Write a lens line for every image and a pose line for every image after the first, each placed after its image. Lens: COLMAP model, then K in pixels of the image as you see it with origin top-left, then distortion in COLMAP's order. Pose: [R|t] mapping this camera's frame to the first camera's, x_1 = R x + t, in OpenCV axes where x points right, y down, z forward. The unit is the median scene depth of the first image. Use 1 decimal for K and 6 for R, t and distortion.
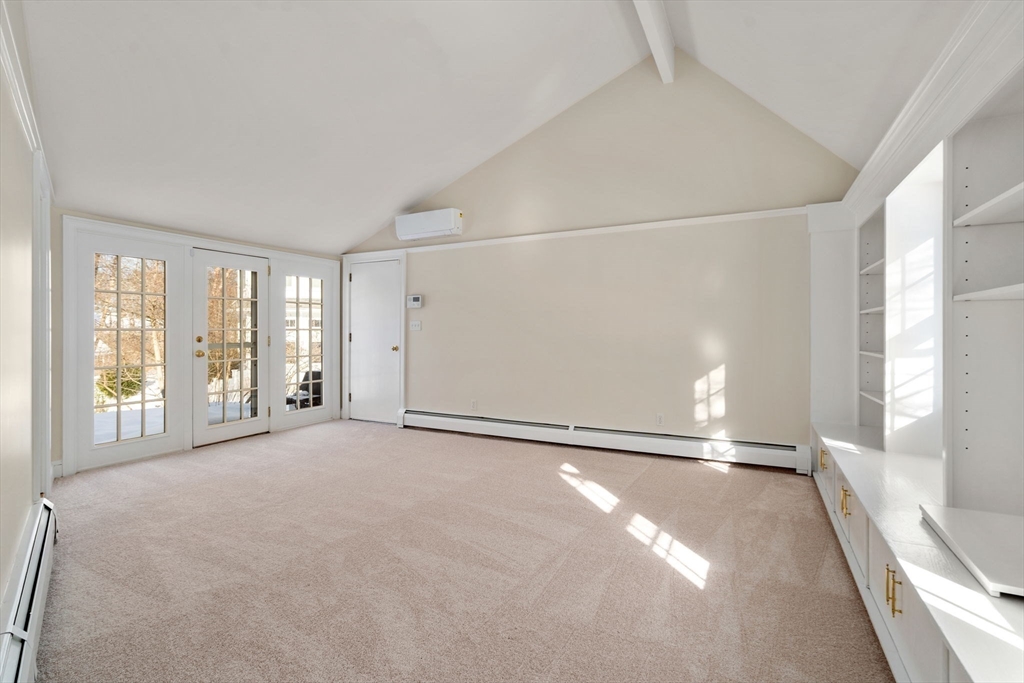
lens RADIAL K [[490.6, 0, 517.6], [0, 490.6, 331.3], [0, 0, 1]] dist [0.002780, 0.000633]
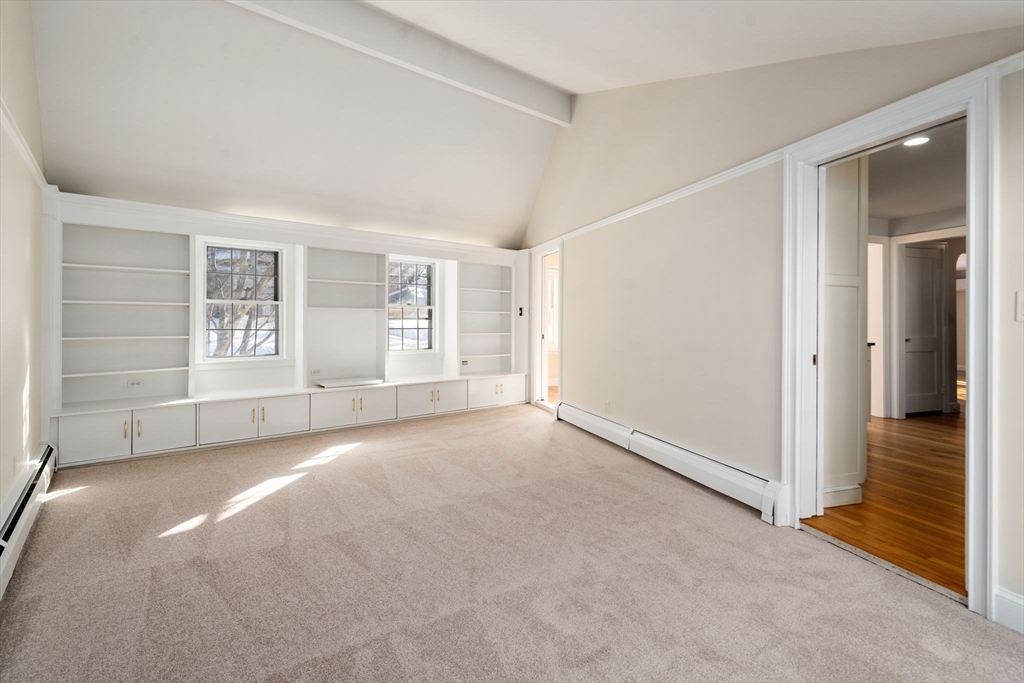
lens RADIAL K [[491.4, 0, 511.5], [0, 491.4, 320.5], [0, 0, 1]] dist [0.000862, 0.000210]
pose [[-0.926395, -0.005110, 0.376519, -0.585800], [-0.006730, 0.999973, -0.002988, -0.000941], [-0.376493, -0.005302, -0.926404, 1.535930]]
